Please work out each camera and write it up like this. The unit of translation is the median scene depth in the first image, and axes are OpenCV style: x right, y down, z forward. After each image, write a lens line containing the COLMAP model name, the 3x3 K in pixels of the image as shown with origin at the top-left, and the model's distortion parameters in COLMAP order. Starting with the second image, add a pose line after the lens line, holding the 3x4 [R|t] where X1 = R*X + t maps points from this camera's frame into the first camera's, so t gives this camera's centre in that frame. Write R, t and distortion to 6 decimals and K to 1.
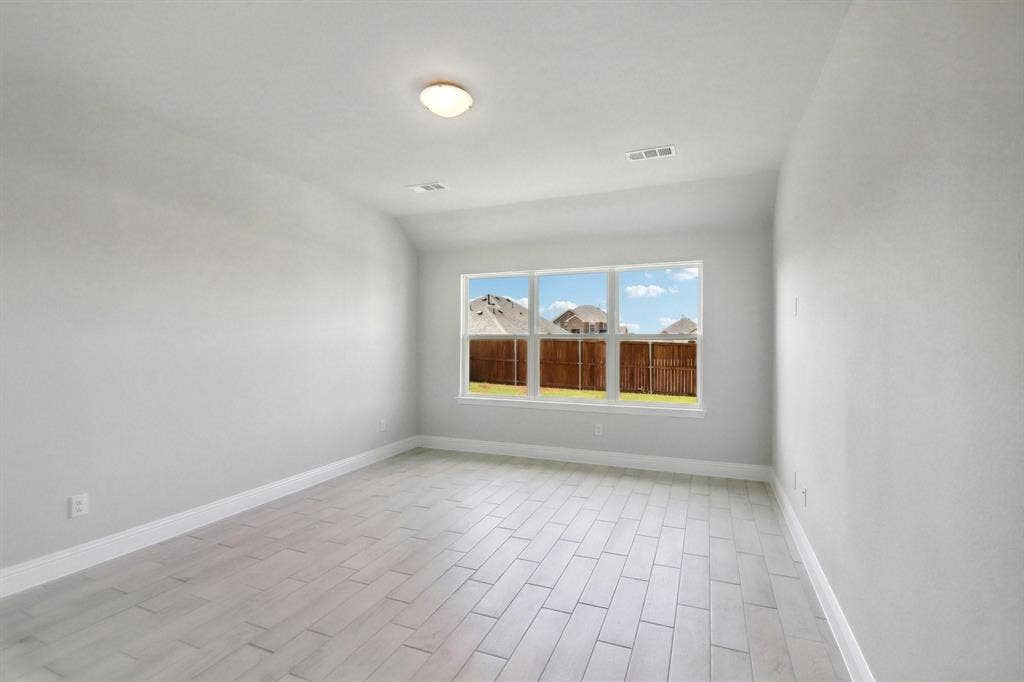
lens RADIAL K [[467.6, 0, 515.0], [0, 467.6, 337.5], [0, 0, 1]] dist [-0.002960, -0.000529]
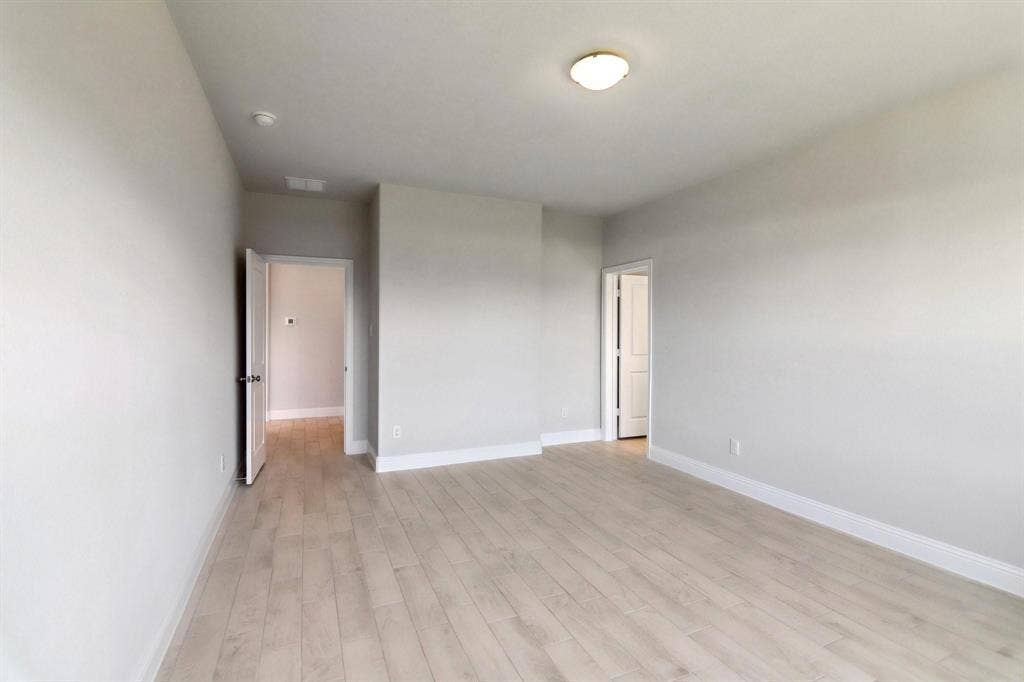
lens RADIAL K [[467.6, 0, 515.0], [0, 467.6, 337.5], [0, 0, 1]] dist [-0.002960, -0.000529]
pose [[-0.684855, 0.003673, -0.728670, 0.607125], [-0.001176, 0.999980, 0.006146, 0.007685], [0.728679, 0.005066, -0.684837, 1.485383]]
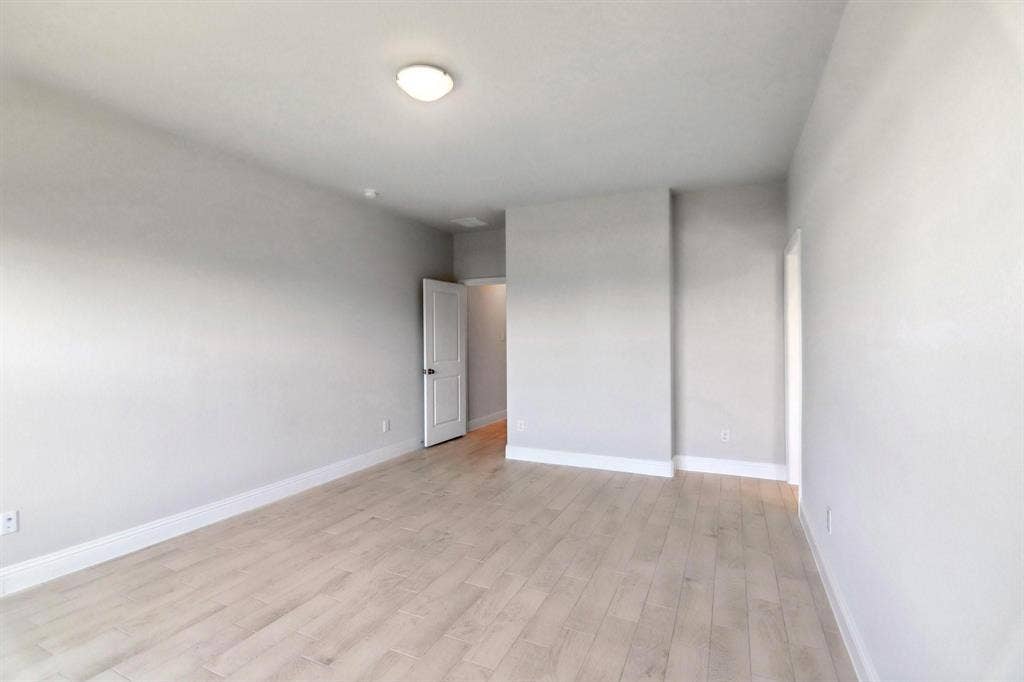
lens RADIAL K [[464.6, 0, 525.4], [0, 464.6, 338.7], [0, 0, 1]] dist [-0.000465, -0.000138]
pose [[-0.999546, 0.003988, 0.029870, -0.370187], [0.003951, 0.999991, -0.001310, 0.007312], [-0.029875, -0.001191, -0.999553, 1.896964]]
